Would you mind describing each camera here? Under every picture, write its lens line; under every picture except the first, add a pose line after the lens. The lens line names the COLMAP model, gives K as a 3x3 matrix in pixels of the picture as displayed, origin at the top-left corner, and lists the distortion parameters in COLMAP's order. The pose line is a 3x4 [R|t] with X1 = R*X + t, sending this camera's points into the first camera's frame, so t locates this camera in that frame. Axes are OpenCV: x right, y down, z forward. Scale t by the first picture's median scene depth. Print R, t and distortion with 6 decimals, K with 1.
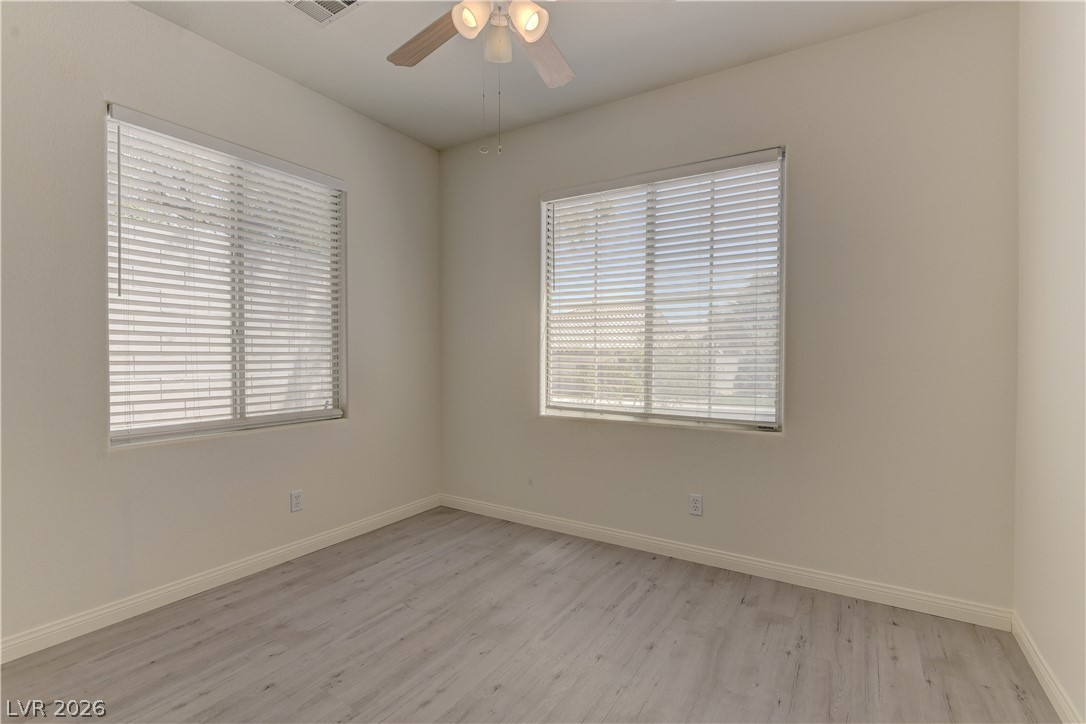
lens RADIAL K [[496.5, 0, 540.8], [0, 496.5, 364.4], [0, 0, 1]] dist [-0.000732, -0.001005]
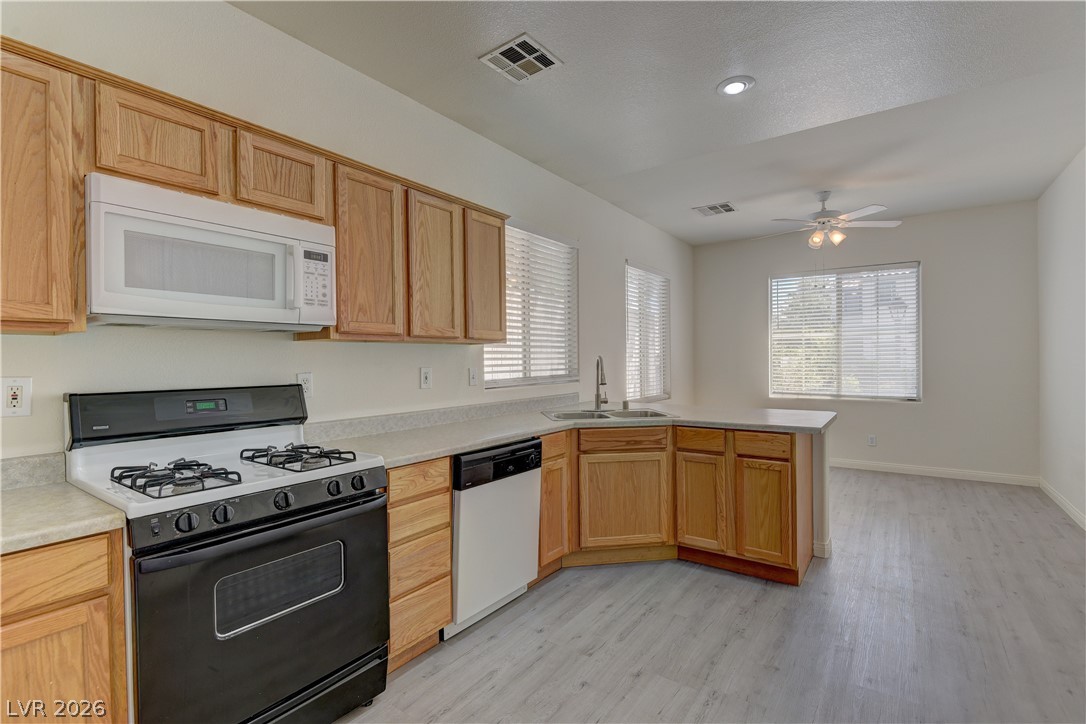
lens RADIAL K [[496.5, 0, 547.4], [0, 496.5, 361.0], [0, 0, 1]] dist [-0.000732, -0.001005]
pose [[0.998581, -0.013332, -0.051559, -0.746945], [0.012520, 0.999793, -0.016047, -0.011378], [0.051762, 0.015379, 0.998541, -0.882206]]
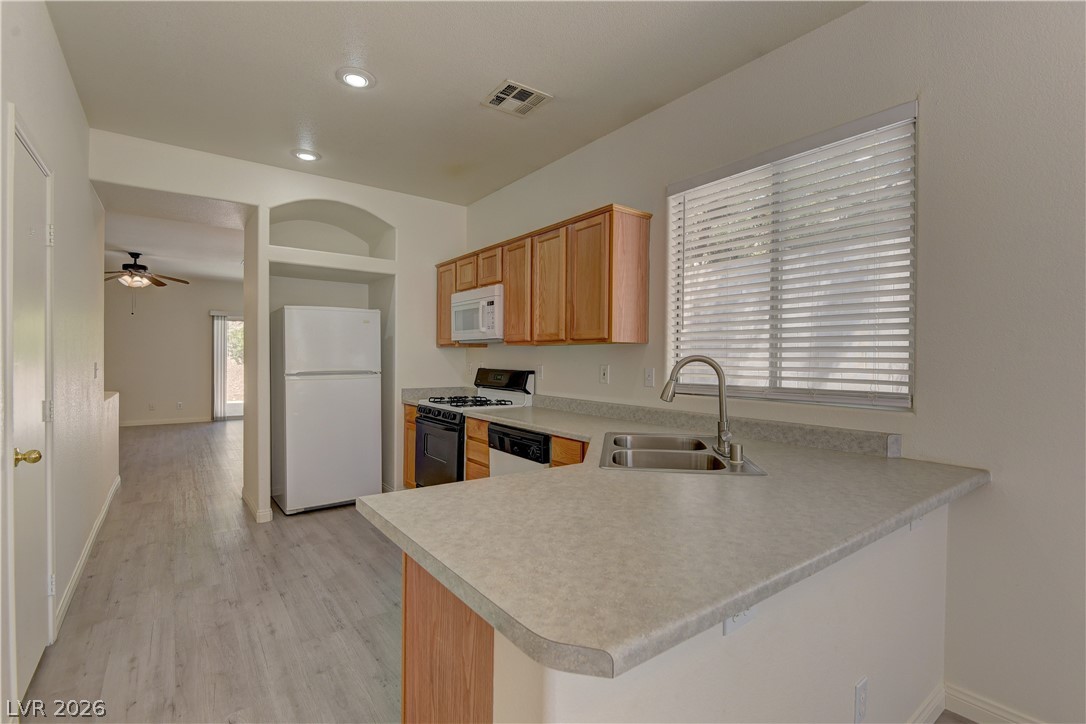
lens RADIAL K [[496.5, 0, 543.4], [0, 496.5, 362.1], [0, 0, 1]] dist [-0.000732, -0.001005]
pose [[-0.349963, 0.000488, -0.936763, 0.780241], [-0.026831, 0.999584, 0.010545, -0.050893], [0.936379, 0.028824, -0.349805, 1.434786]]
